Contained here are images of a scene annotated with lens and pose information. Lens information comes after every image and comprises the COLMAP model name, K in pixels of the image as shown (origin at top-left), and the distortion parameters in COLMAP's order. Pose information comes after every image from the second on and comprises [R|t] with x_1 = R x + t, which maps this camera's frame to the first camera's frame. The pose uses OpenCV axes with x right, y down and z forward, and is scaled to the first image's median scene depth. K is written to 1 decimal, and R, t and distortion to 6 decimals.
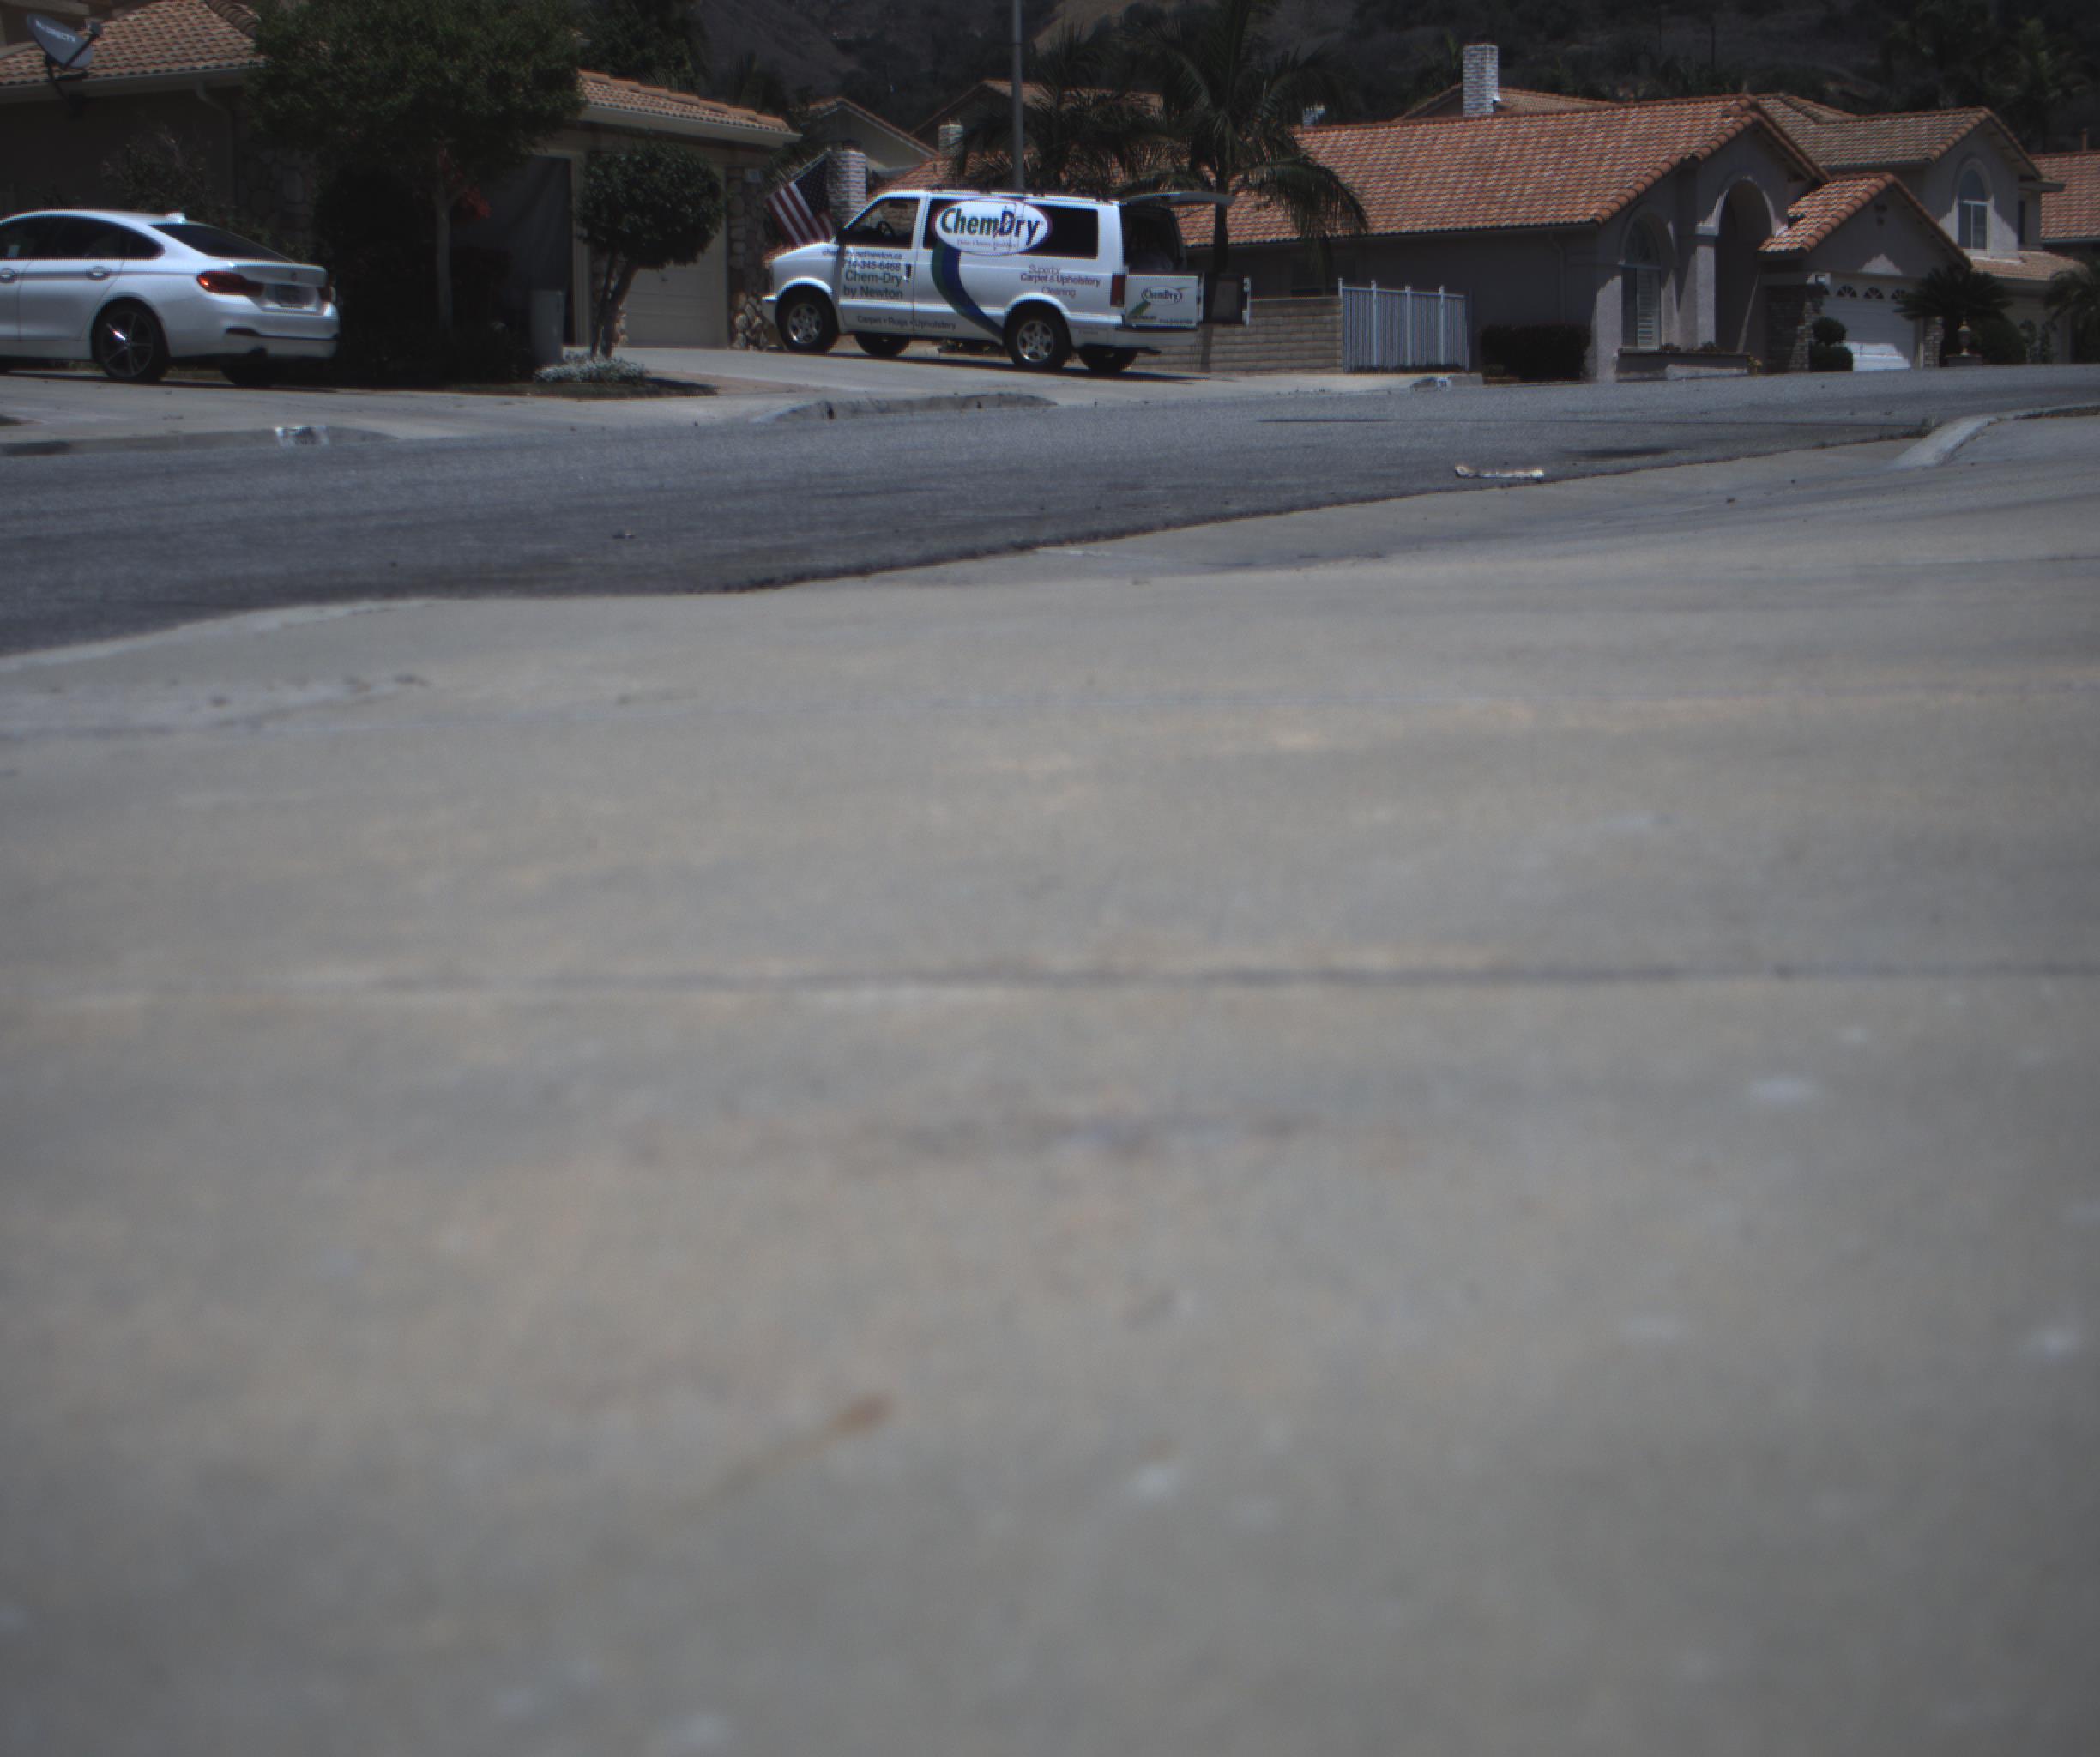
lens RADIAL K [[3917.5, 0, 1027.2], [0, 3917.5, 843.3], [0, 0, 1]] dist [-0.173430, 0.902732]
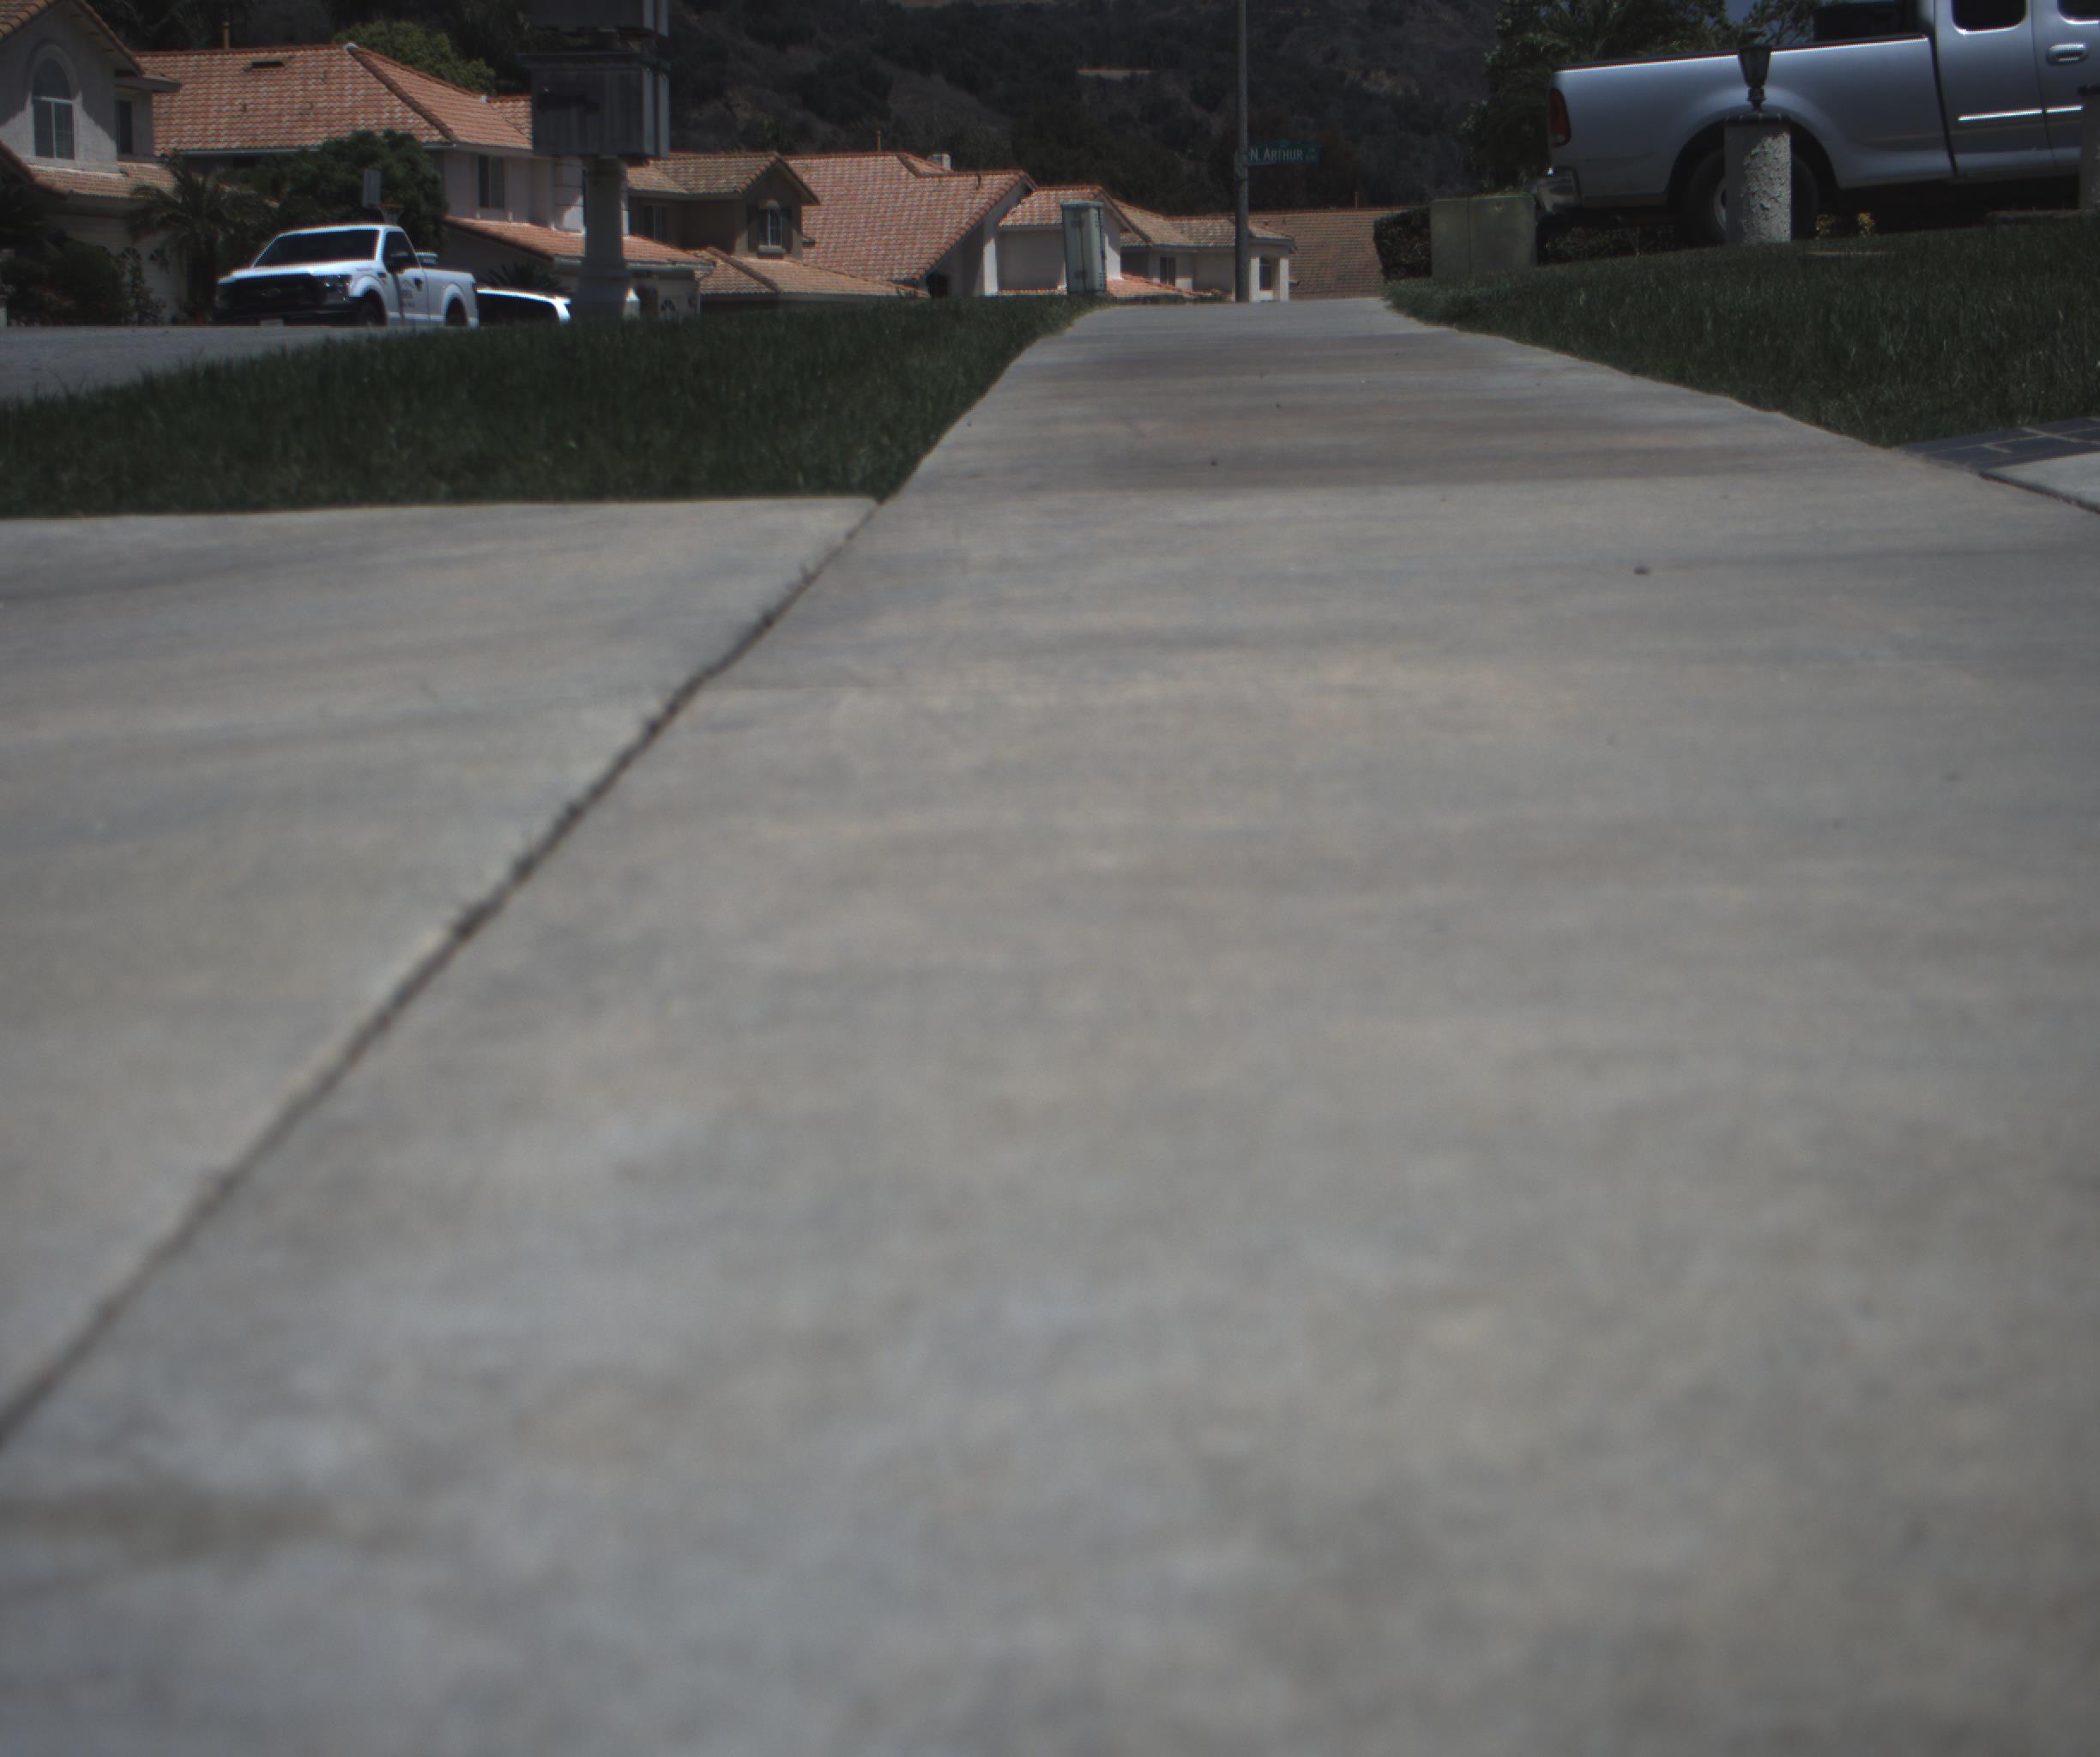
lens RADIAL K [[3917.5, 0, 1027.2], [0, 3917.5, 843.3], [0, 0, 1]] dist [-0.173430, 0.902732]
pose [[0.908826, -0.045477, 0.414690, 0.094290], [0.036966, 0.998909, 0.028533, -0.029300], [-0.415535, -0.010603, 0.909515, 0.200645]]
